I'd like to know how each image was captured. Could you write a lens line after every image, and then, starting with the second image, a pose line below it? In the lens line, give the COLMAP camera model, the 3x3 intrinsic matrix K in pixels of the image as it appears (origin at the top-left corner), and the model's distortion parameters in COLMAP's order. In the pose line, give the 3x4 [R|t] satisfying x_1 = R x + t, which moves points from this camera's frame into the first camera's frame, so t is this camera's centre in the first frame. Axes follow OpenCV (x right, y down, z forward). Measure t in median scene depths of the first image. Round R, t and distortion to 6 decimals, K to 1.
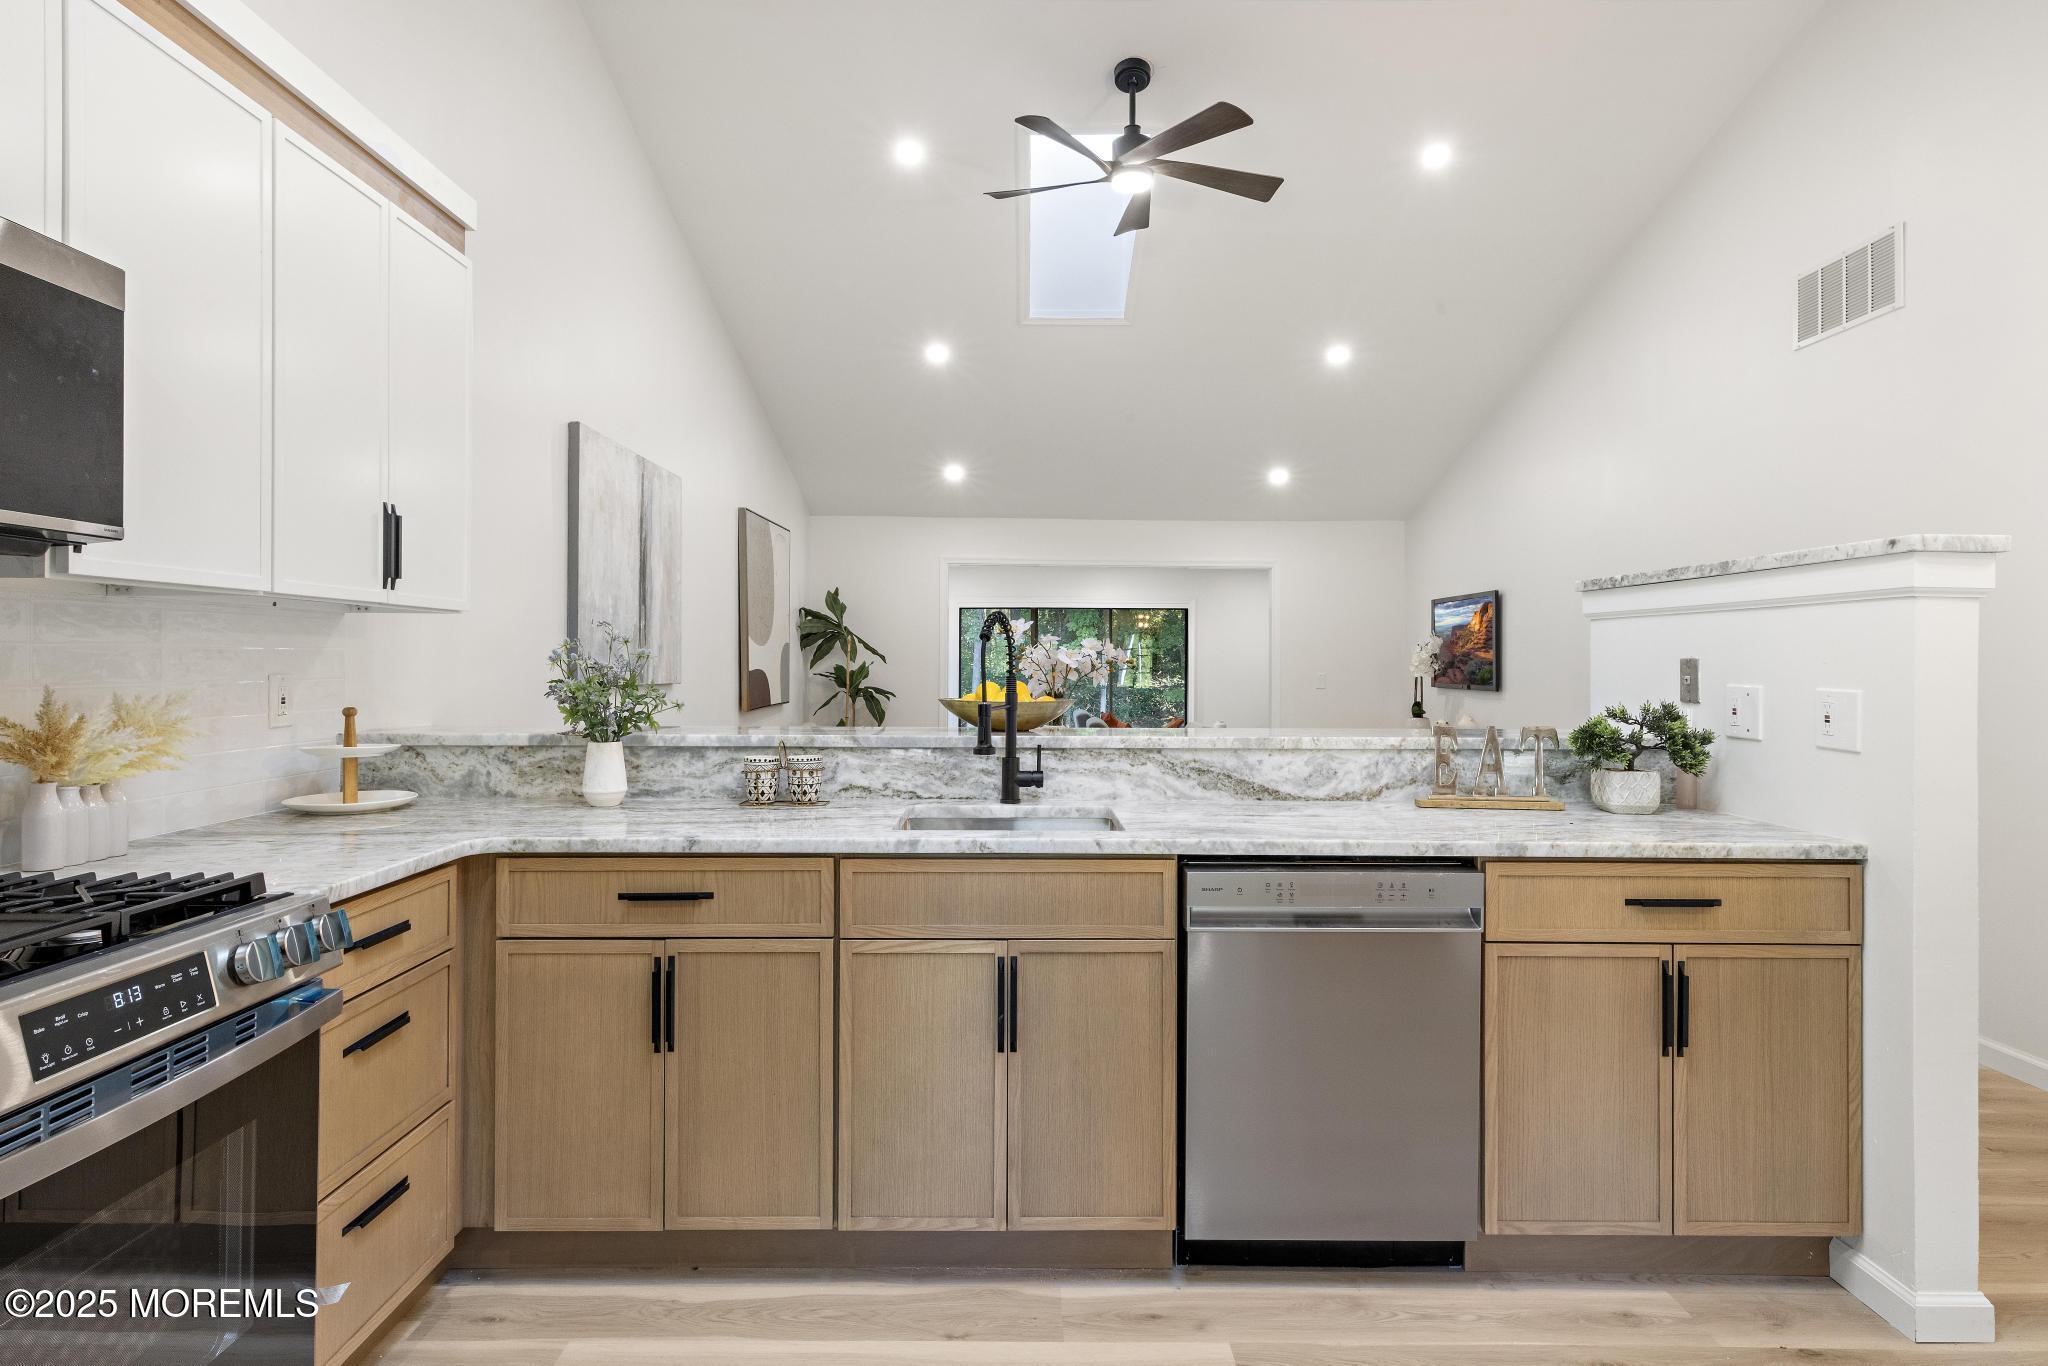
lens RADIAL K [[1114.4, 0, 1020.8], [0, 1114.4, 654.8], [0, 0, 1]] dist [-0.000669, 0.000215]
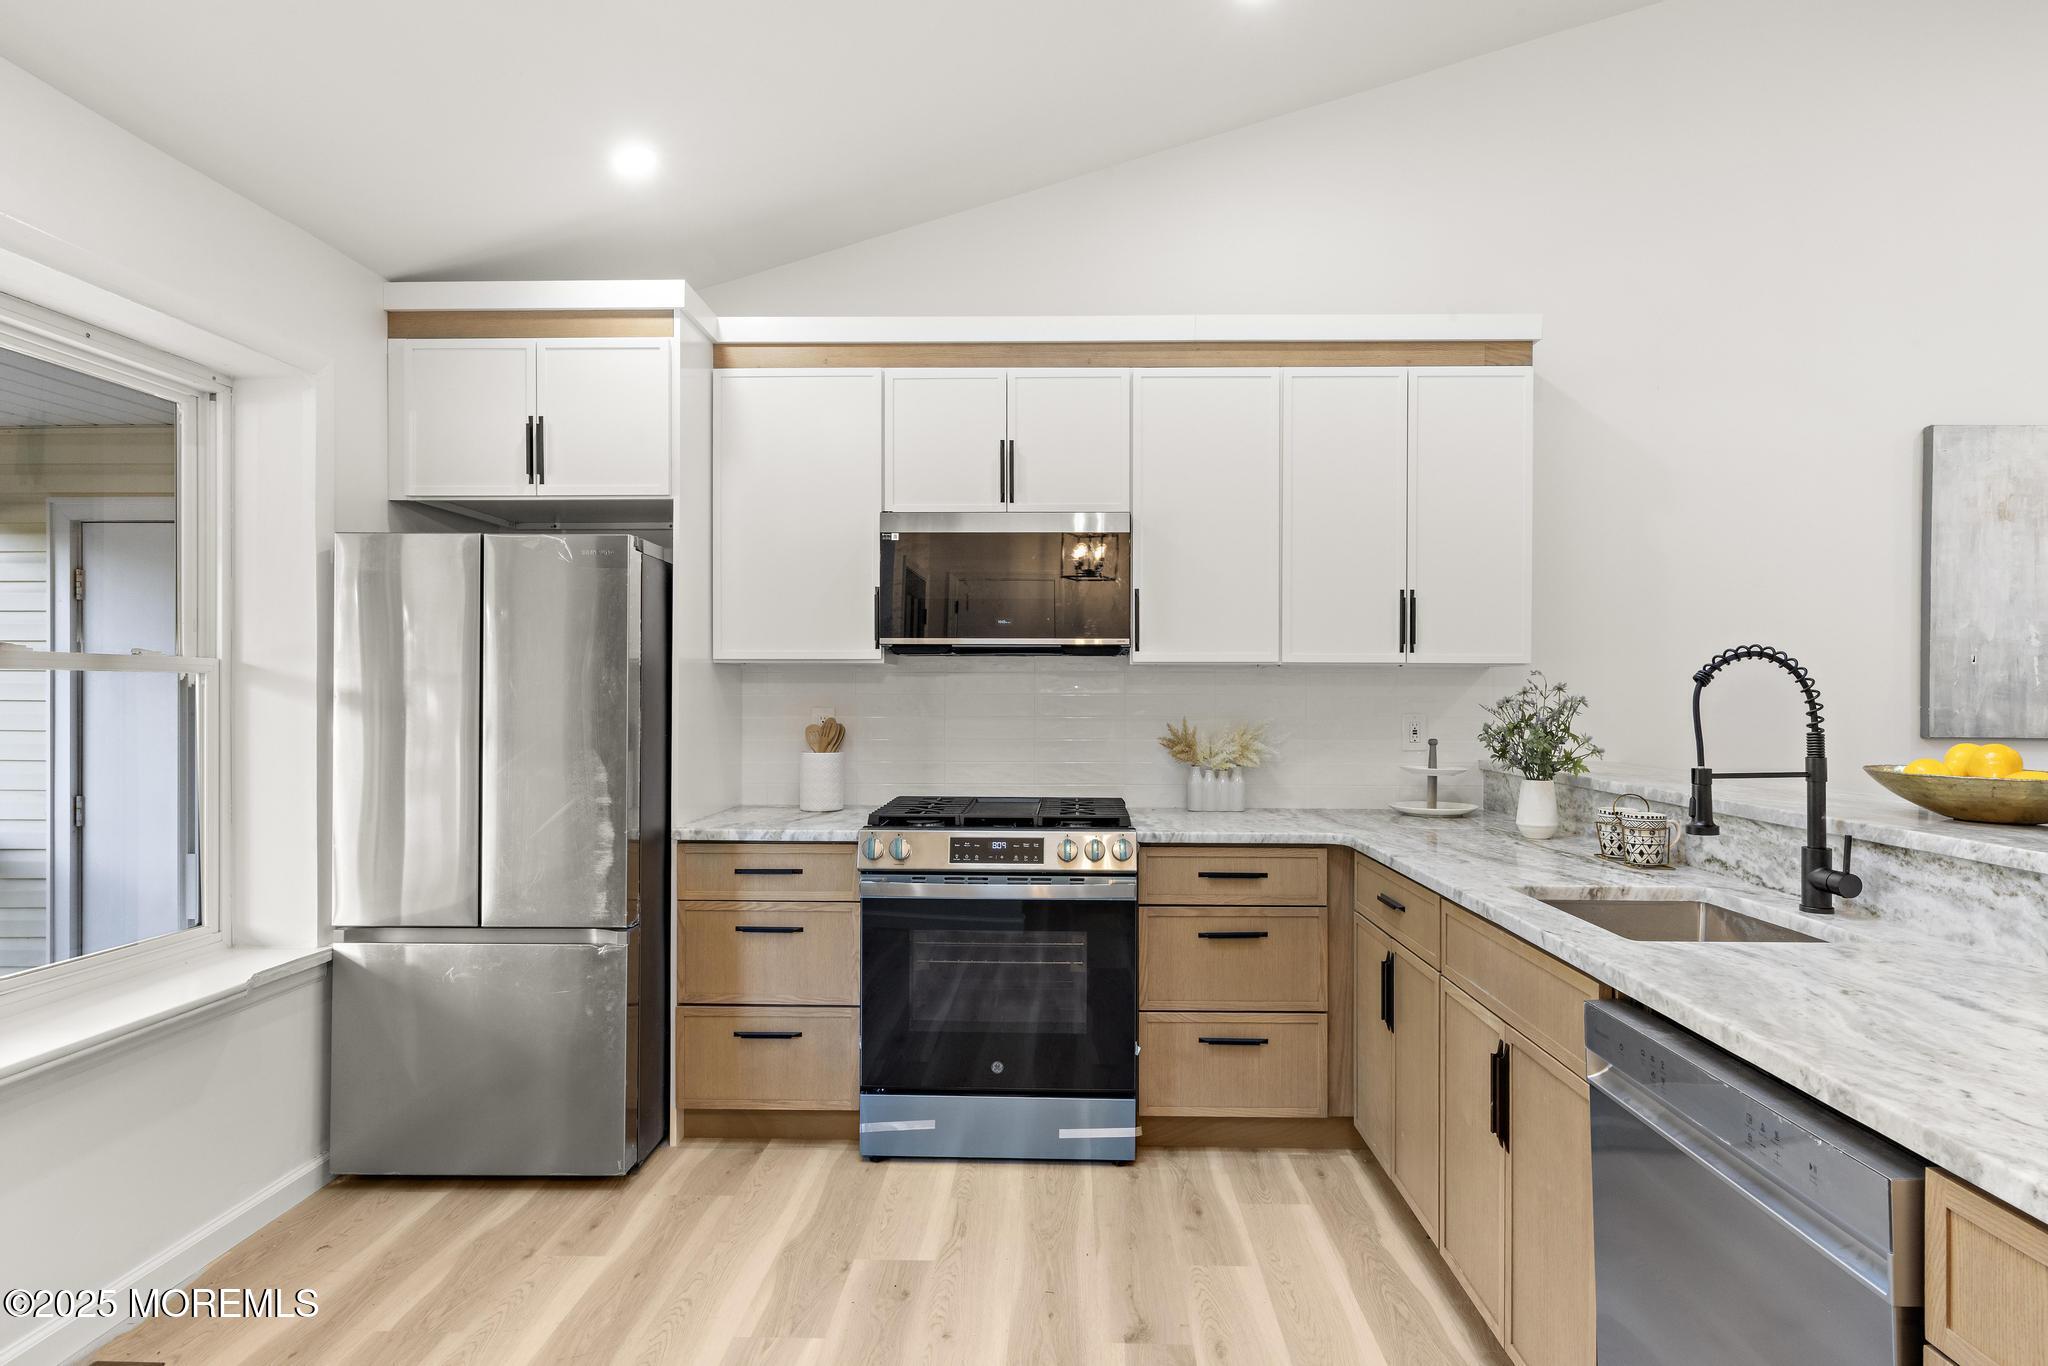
lens RADIAL K [[1082.8, 0, 1024.0], [0, 1082.8, 683.0], [0, 0, 1]] dist [-0.001525, 0.000321]
pose [[-0.028080, -0.011392, -0.999541, 0.715022], [0.002755, 0.999930, -0.011474, -0.007045], [0.999602, -0.003076, -0.028047, 0.524246]]
